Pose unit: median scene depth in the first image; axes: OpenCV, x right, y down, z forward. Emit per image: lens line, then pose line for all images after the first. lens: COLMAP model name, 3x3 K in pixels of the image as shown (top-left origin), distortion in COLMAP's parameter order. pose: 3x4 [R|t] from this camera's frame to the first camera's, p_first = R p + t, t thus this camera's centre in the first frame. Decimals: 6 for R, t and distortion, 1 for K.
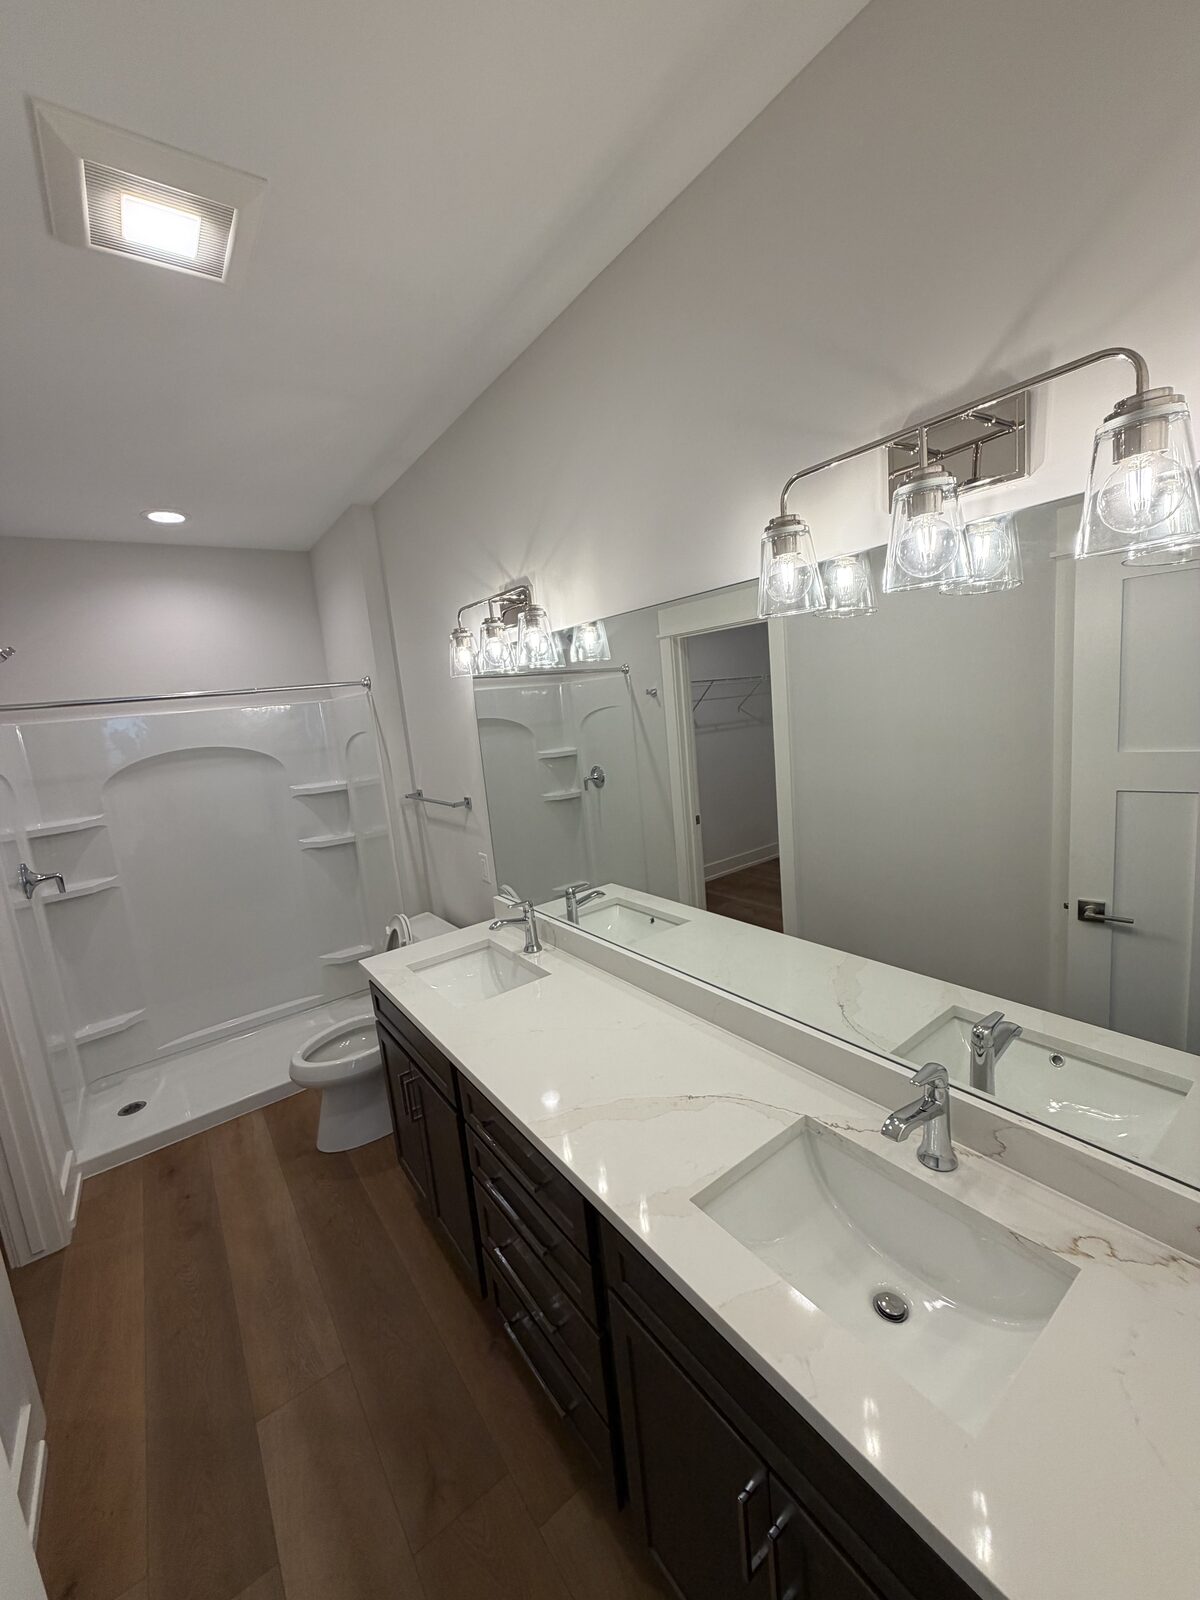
lens RADIAL K [[636.8, 0, 600.0], [0, 636.8, 800.0], [0, 0, 1]] dist [0.001264, 0.000129]
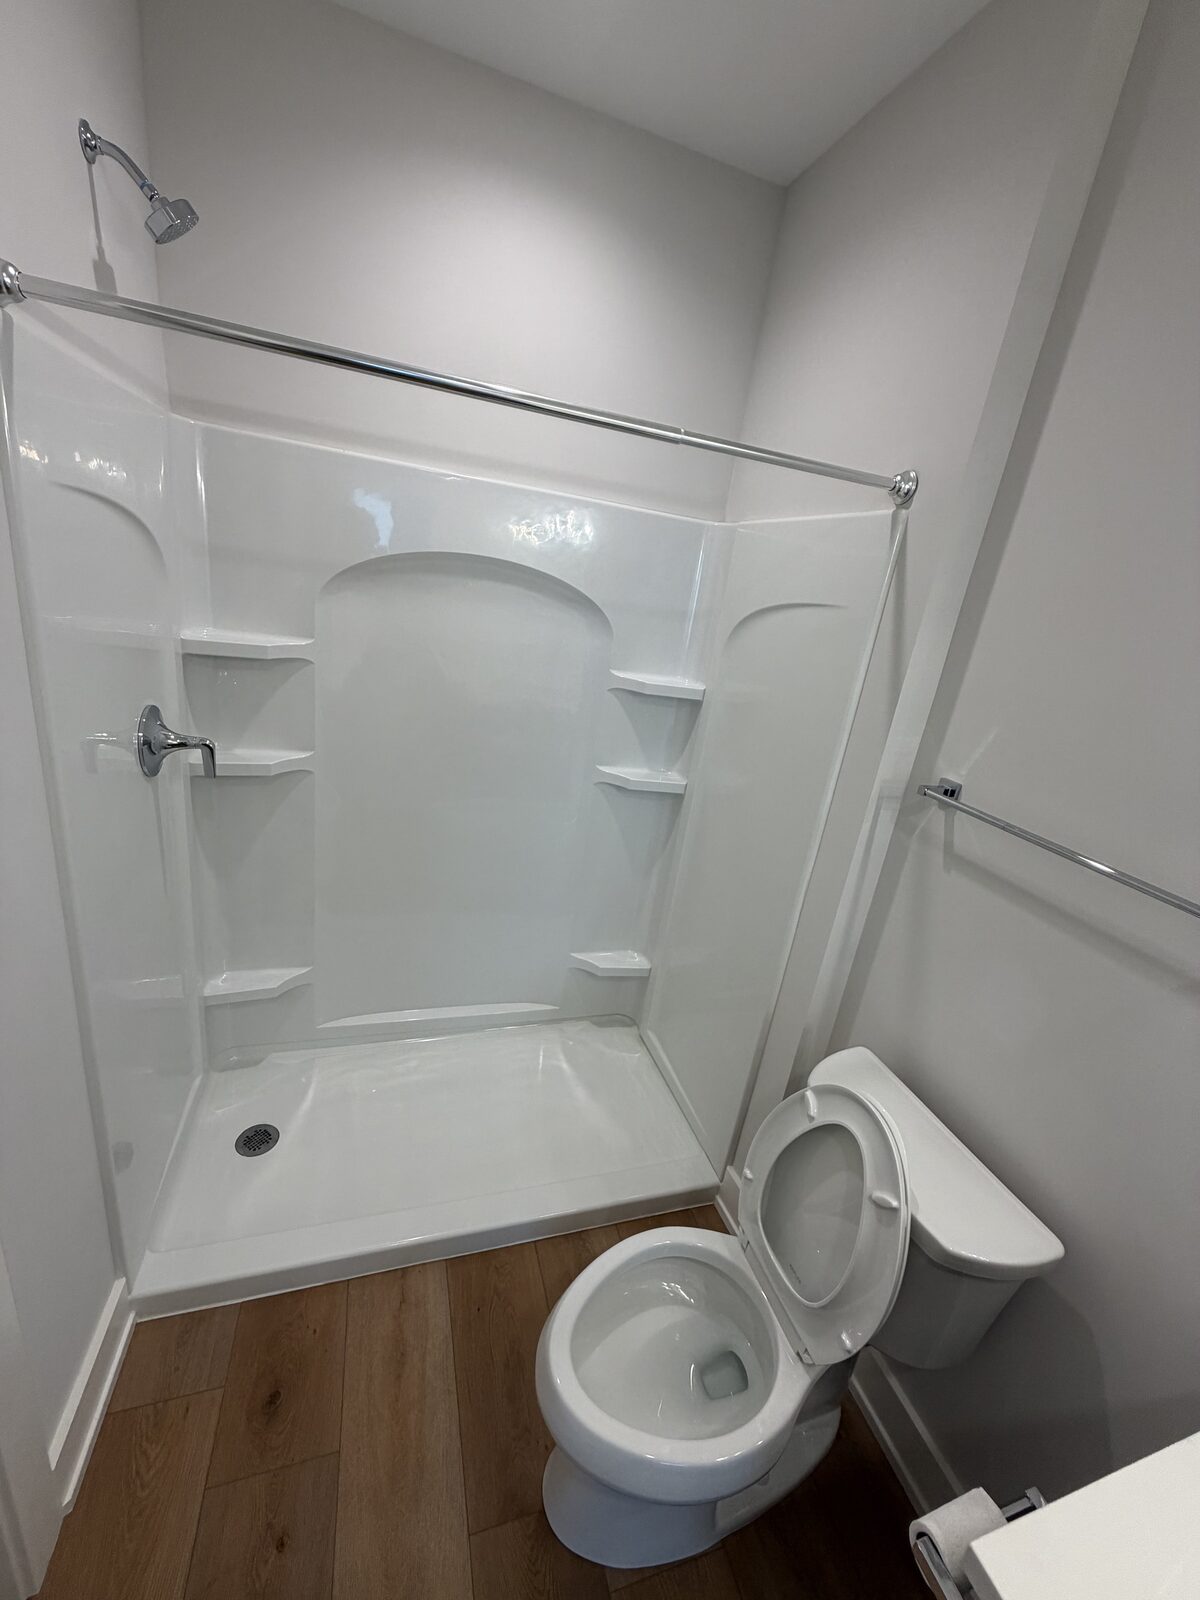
lens RADIAL K [[636.8, 0, 600.0], [0, 636.8, 800.0], [0, 0, 1]] dist [0.001264, 0.000129]
pose [[0.922213, 0.314341, -0.225196, -0.433667], [-0.273679, 0.942019, 0.194164, -0.023935], [0.273172, -0.117429, 0.954771, 0.597457]]
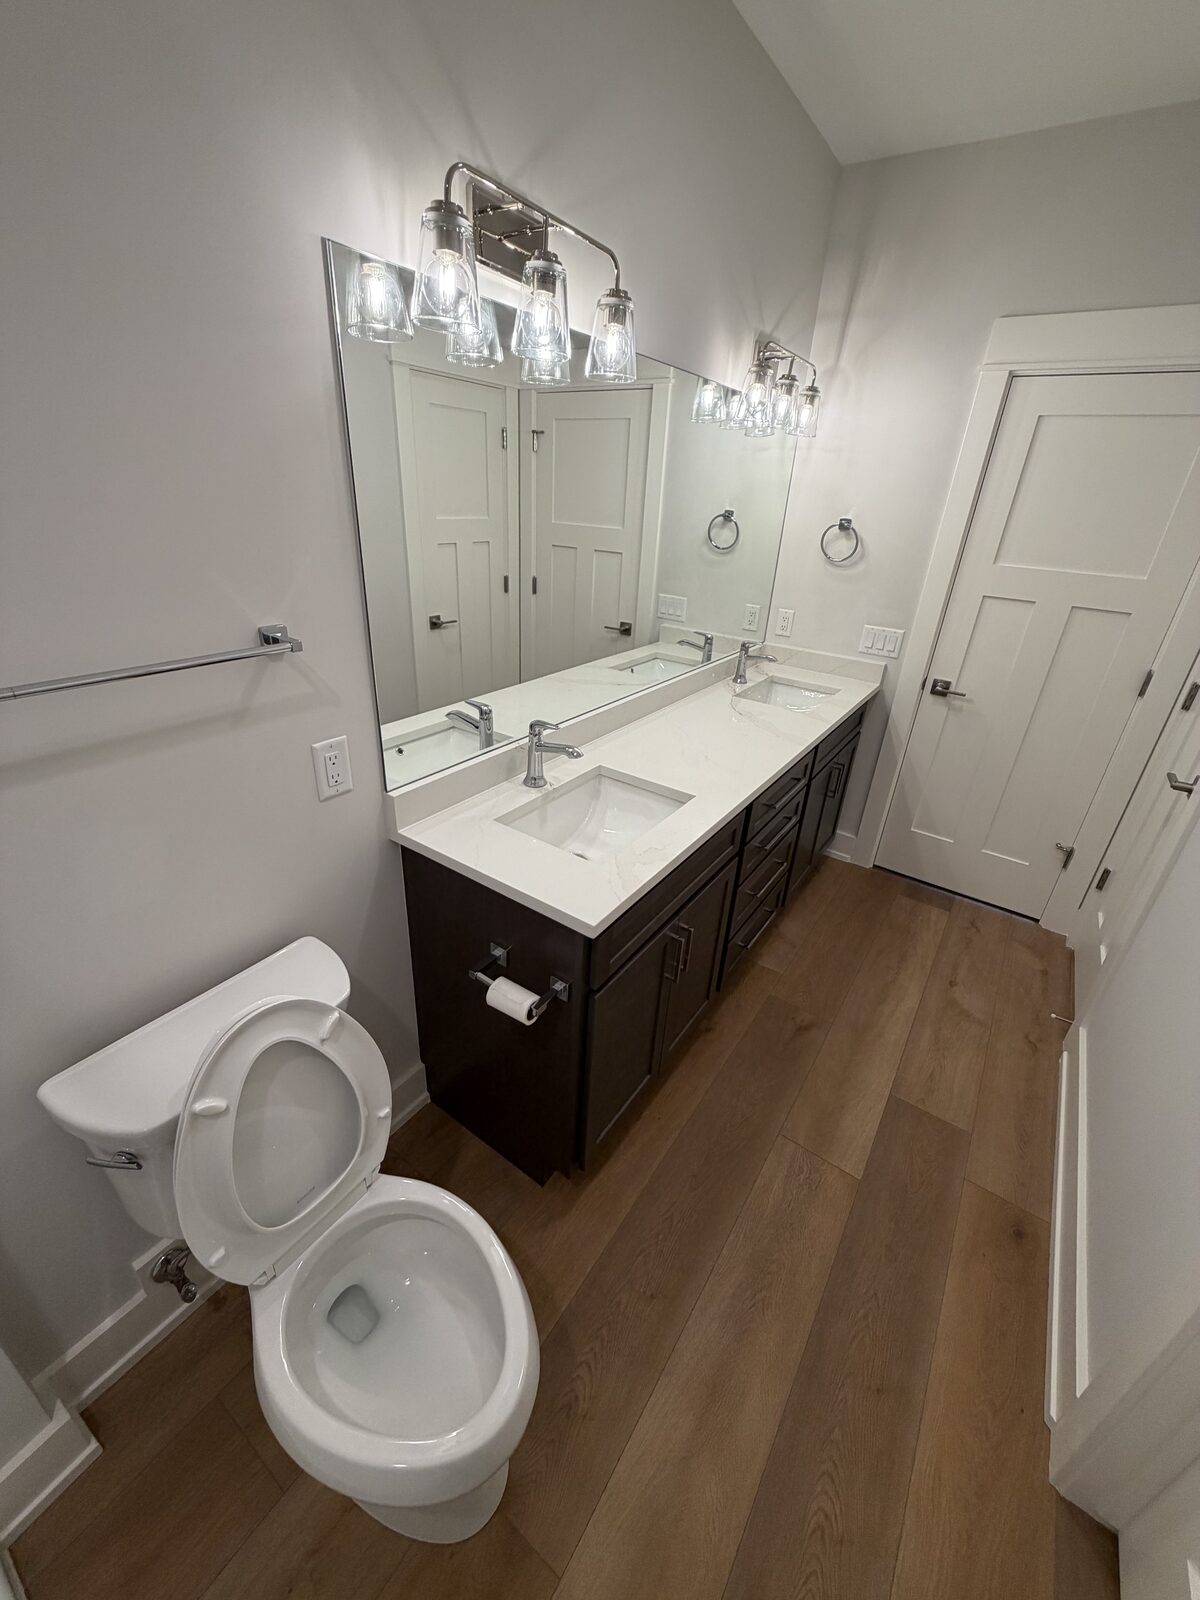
lens RADIAL K [[636.8, 0, 600.0], [0, 636.8, 800.0], [0, 0, 1]] dist [0.001264, 0.000129]
pose [[-0.333275, -0.348290, 0.876140, -0.716029], [0.126104, 0.904451, 0.407513, -0.046962], [-0.934358, 0.246299, -0.257510, 0.988357]]
